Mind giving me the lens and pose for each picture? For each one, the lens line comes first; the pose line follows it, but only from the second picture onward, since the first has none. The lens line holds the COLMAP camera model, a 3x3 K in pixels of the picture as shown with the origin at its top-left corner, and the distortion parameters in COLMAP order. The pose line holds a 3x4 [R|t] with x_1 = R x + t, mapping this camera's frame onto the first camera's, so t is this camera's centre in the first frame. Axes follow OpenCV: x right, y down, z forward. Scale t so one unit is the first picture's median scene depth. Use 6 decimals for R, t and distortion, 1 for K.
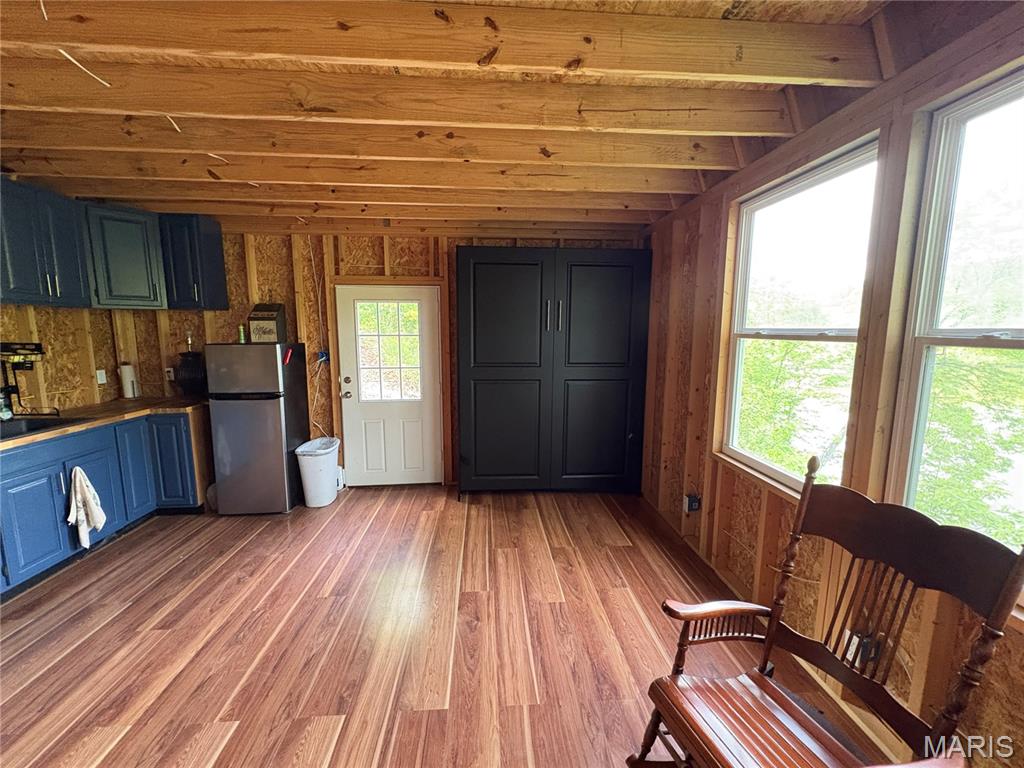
lens RADIAL K [[404.3, 0, 512.0], [0, 404.3, 384.0], [0, 0, 1]] dist [-0.000492, -0.000173]
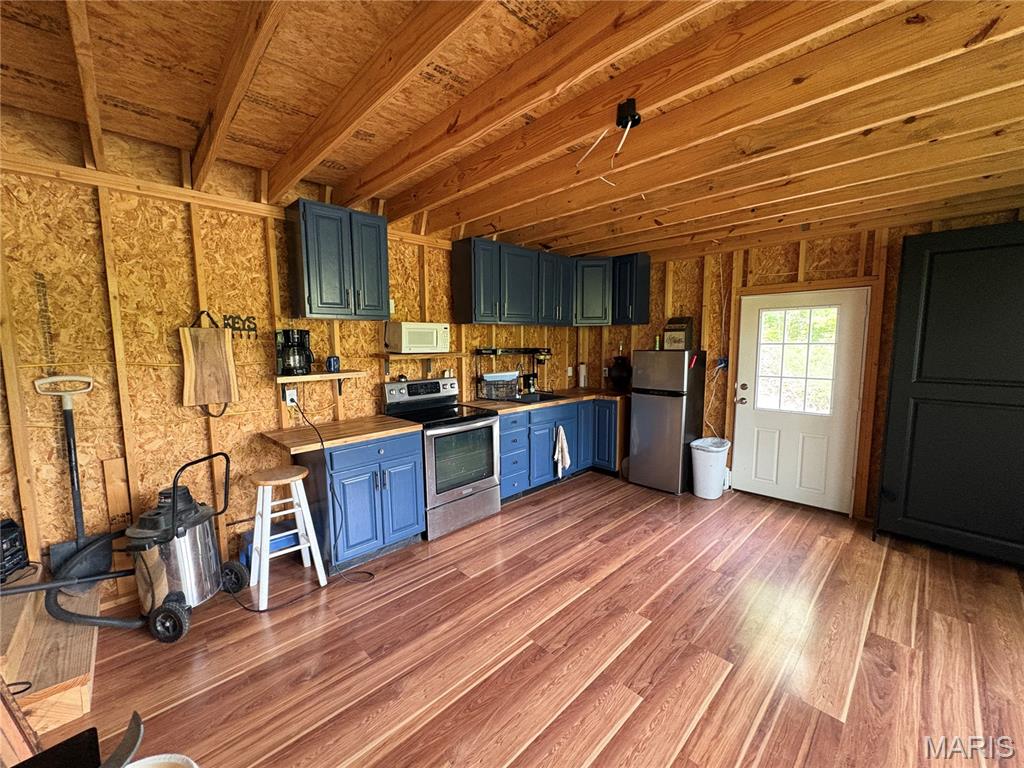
lens RADIAL K [[404.3, 0, 512.0], [0, 404.3, 384.0], [0, 0, 1]] dist [-0.000492, -0.000173]
pose [[0.639437, 0.073143, -0.765356, 0.008224], [-0.093304, 0.995489, 0.017183, 0.027731], [0.763161, 0.060423, 0.643378, -0.163170]]
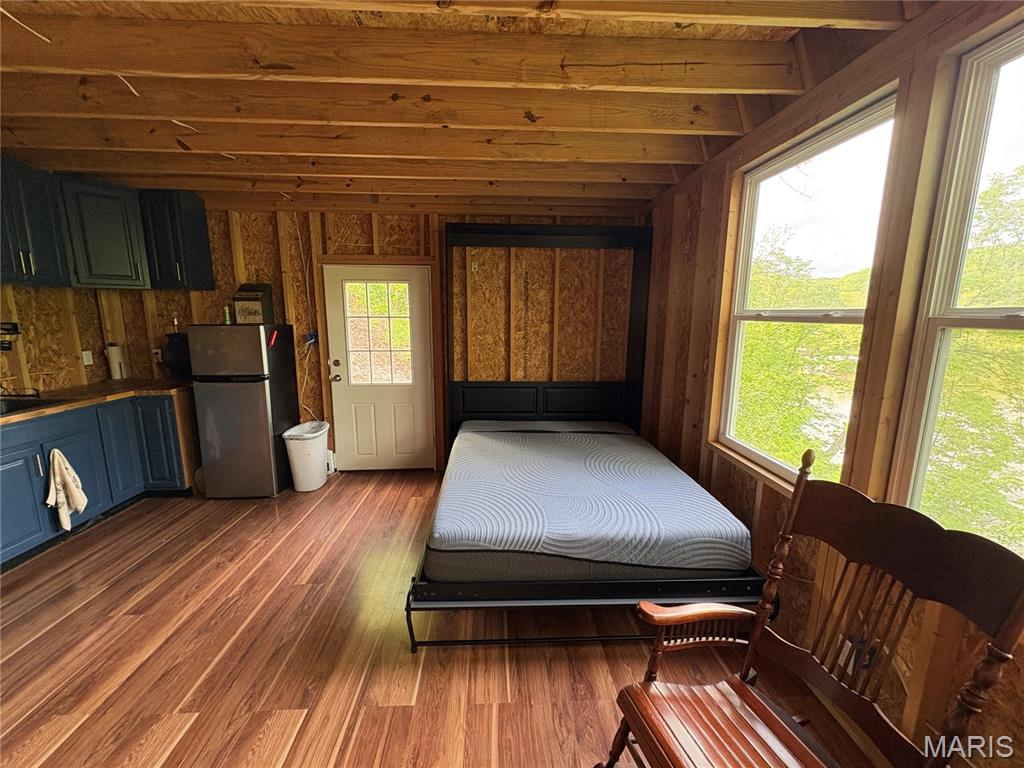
lens RADIAL K [[404.3, 0, 512.0], [0, 404.3, 384.0], [0, 0, 1]] dist [-0.000492, -0.000173]
pose [[0.999708, 0.008150, -0.022752, 0.050993], [-0.007285, 0.999256, 0.037867, 0.001257], [0.023043, -0.037690, 0.999024, 0.042342]]
